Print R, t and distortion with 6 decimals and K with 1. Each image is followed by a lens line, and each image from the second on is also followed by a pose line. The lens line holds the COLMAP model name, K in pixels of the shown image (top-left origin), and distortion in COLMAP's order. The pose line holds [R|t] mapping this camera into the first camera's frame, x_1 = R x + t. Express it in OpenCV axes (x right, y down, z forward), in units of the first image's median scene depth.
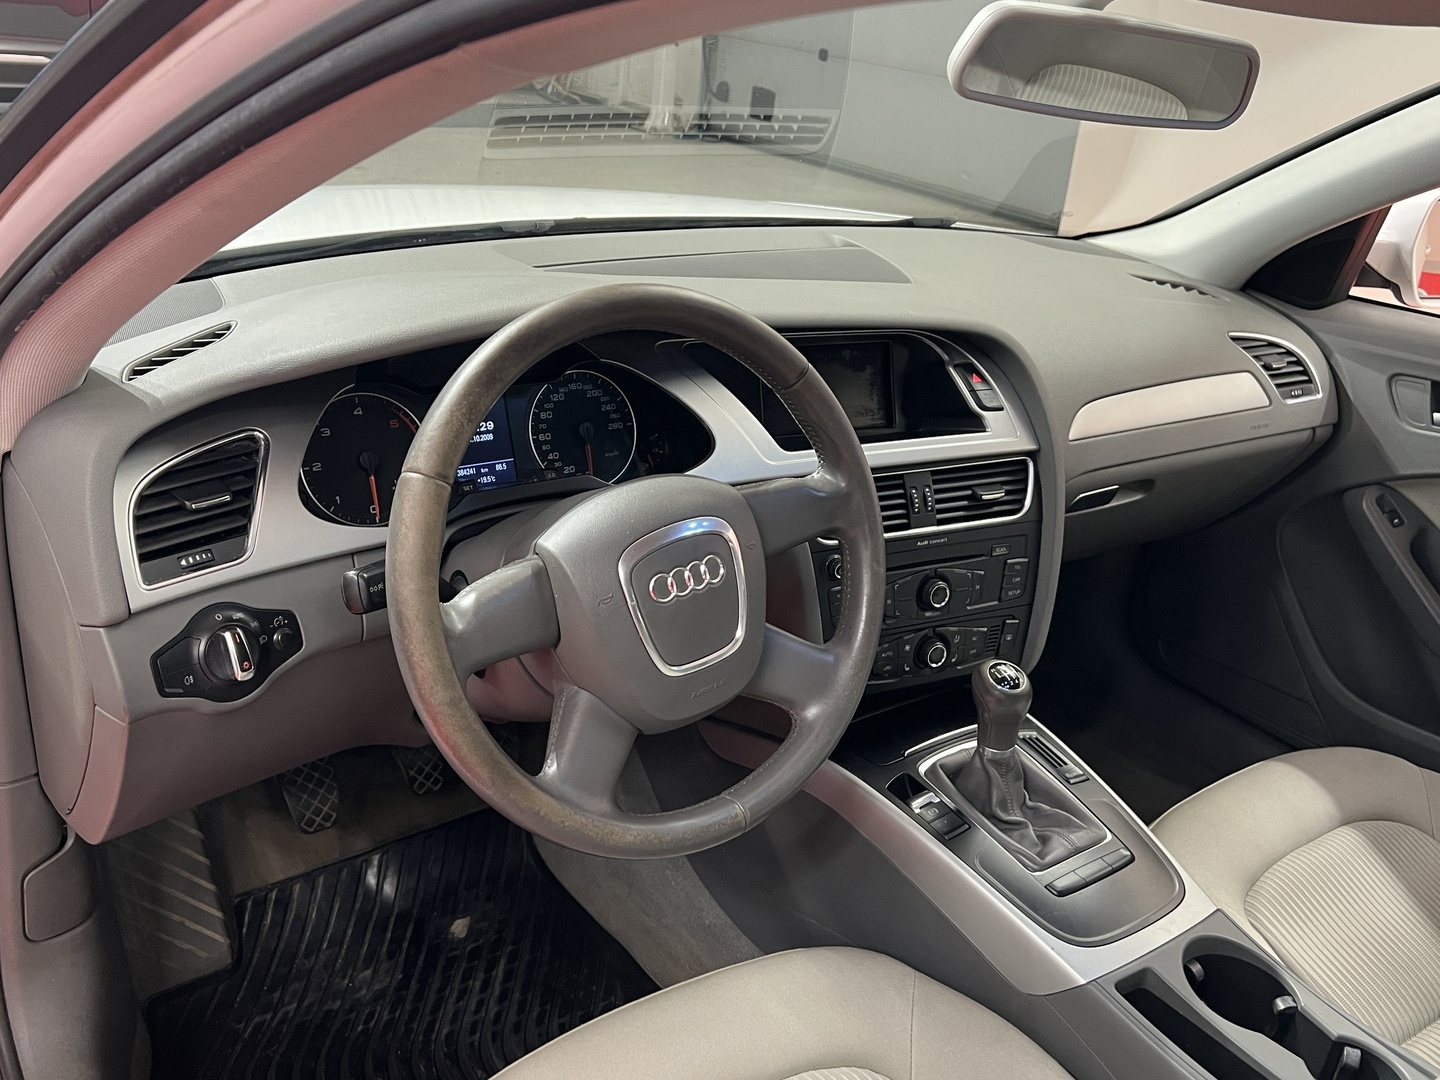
lens RADIAL K [[1285.2, 0, 667.7], [0, 1285.2, 550.6], [0, 0, 1]] dist [0.057542, -0.098223]
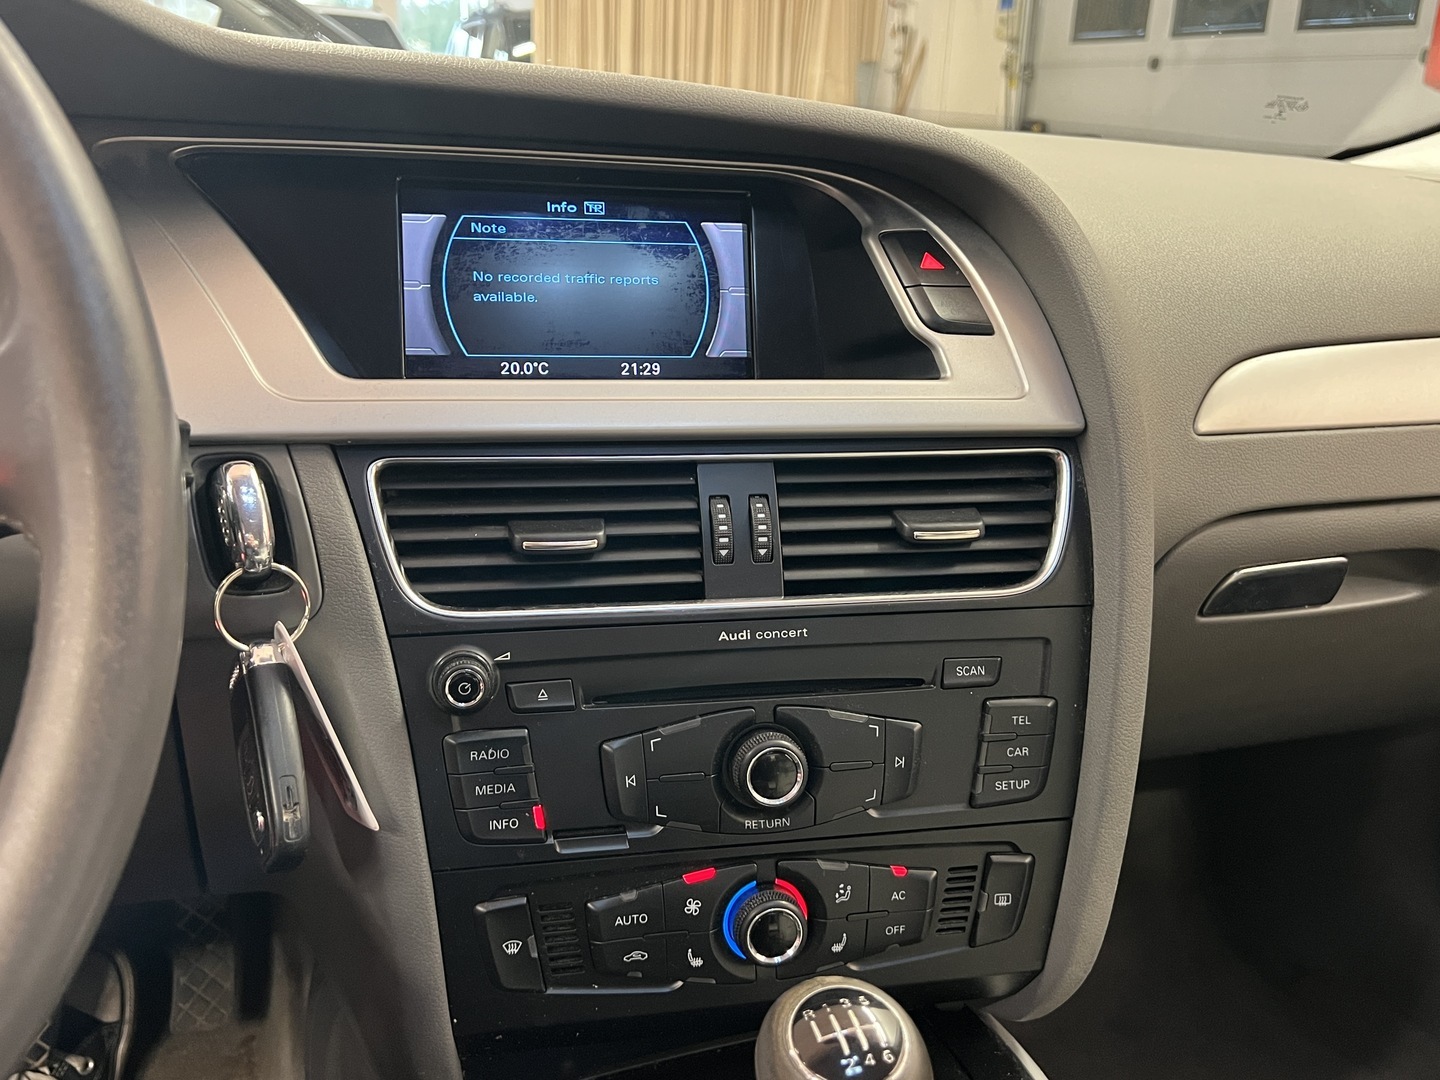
lens RADIAL K [[1285.2, 0, 684.3], [0, 1285.2, 538.4], [0, 0, 1]] dist [0.057542, -0.098223]
pose [[0.969758, 0.028613, -0.242387, 0.268027], [-0.062391, 0.989170, -0.132851, 0.017015], [0.235961, 0.143956, 0.961041, 0.593580]]
